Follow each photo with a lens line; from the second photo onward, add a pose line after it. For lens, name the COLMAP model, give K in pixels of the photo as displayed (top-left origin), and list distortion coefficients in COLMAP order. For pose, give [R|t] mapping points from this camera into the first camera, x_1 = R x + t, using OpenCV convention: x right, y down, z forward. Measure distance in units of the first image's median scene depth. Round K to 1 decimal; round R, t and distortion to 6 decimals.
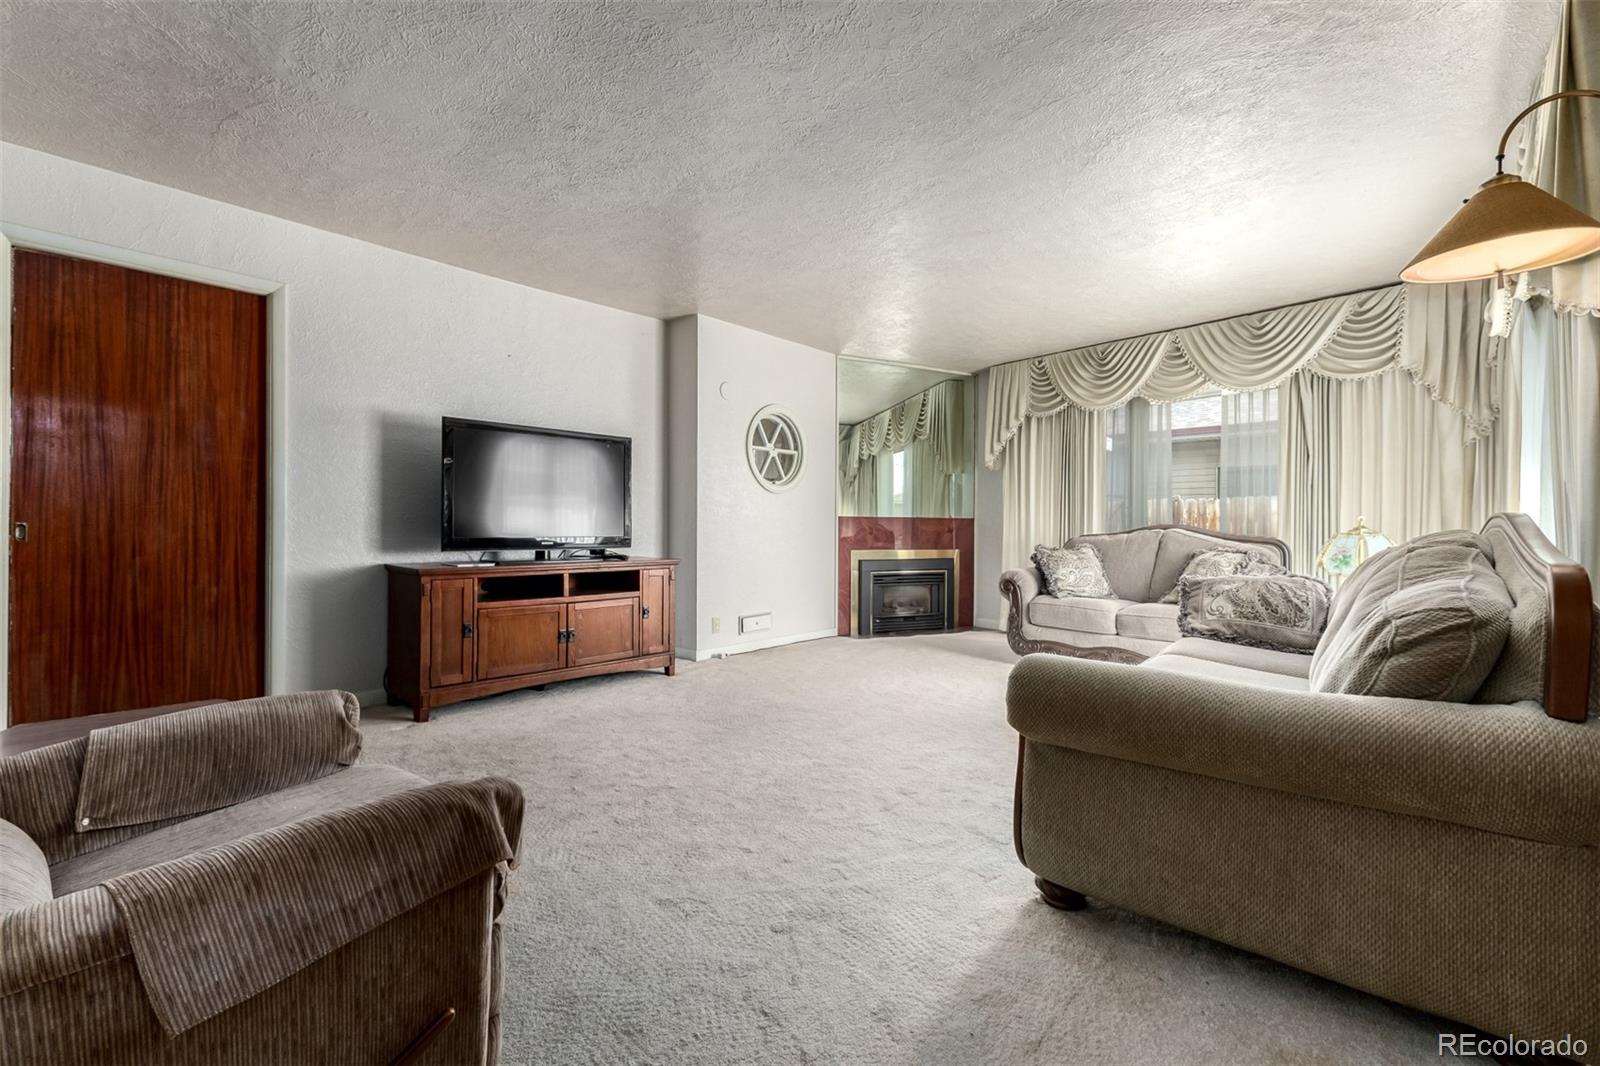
lens RADIAL K [[672.2, 0, 800.0], [0, 672.2, 533.0], [0, 0, 1]] dist [0.000059, -0.000019]
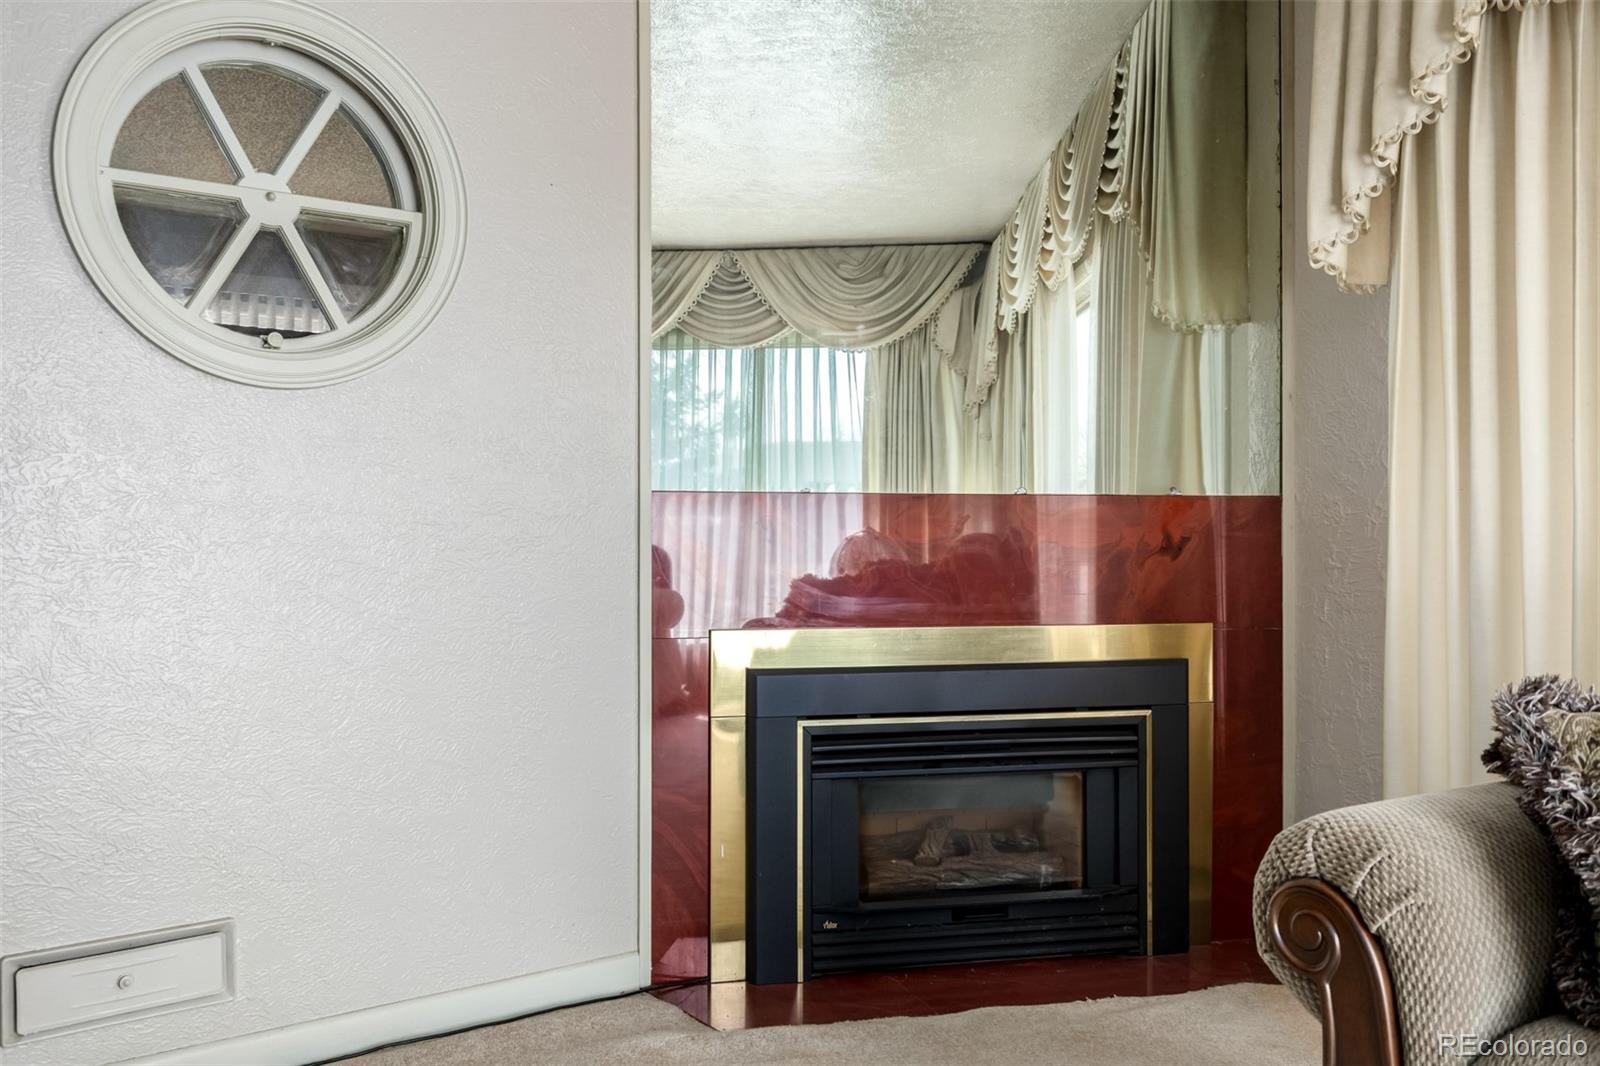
lens RADIAL K [[1318.9, 0, 800.0], [0, 1318.9, 533.0], [0, 0, 1]] dist [-0.002369, 0.000932]
pose [[0.979378, -0.004909, -0.201979, 0.195310], [0.002487, 0.999922, -0.012244, -0.003832], [0.202023, 0.011489, 0.979313, 0.523555]]
